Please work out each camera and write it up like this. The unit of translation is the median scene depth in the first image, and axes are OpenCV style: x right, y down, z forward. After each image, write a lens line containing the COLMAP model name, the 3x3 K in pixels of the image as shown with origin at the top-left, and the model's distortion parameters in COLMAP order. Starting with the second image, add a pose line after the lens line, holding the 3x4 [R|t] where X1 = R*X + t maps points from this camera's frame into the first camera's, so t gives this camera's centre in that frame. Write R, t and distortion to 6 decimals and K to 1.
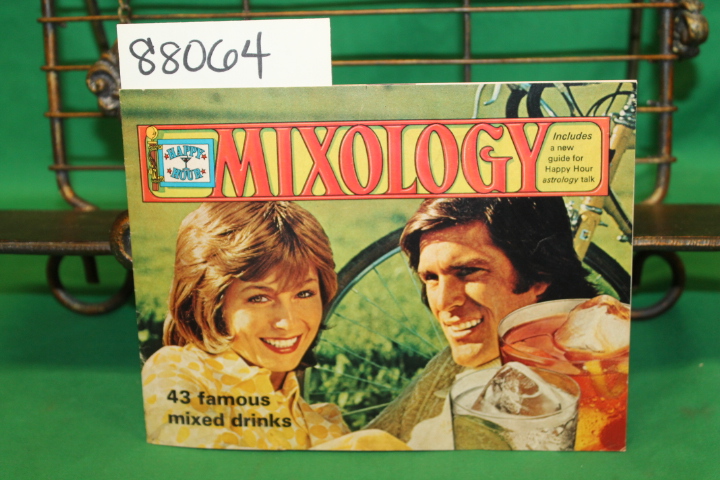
lens RADIAL K [[862.7, 0, 359.9], [0, 862.7, 237.8], [0, 0, 1]] dist [-0.005301, 0.000000]
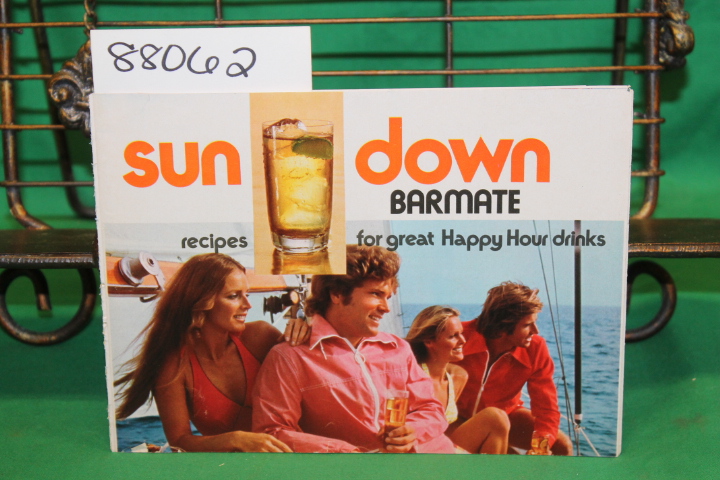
lens RADIAL K [[1019.6, 0, 359.7], [0, 1019.6, 241.2], [0, 0, 1]] dist [0.024118, 0.000000]
pose [[0.998265, -0.005737, 0.058609, -0.044189], [0.008257, 0.999048, -0.042841, 0.033332], [-0.058308, 0.043251, 0.997361, -0.126051]]
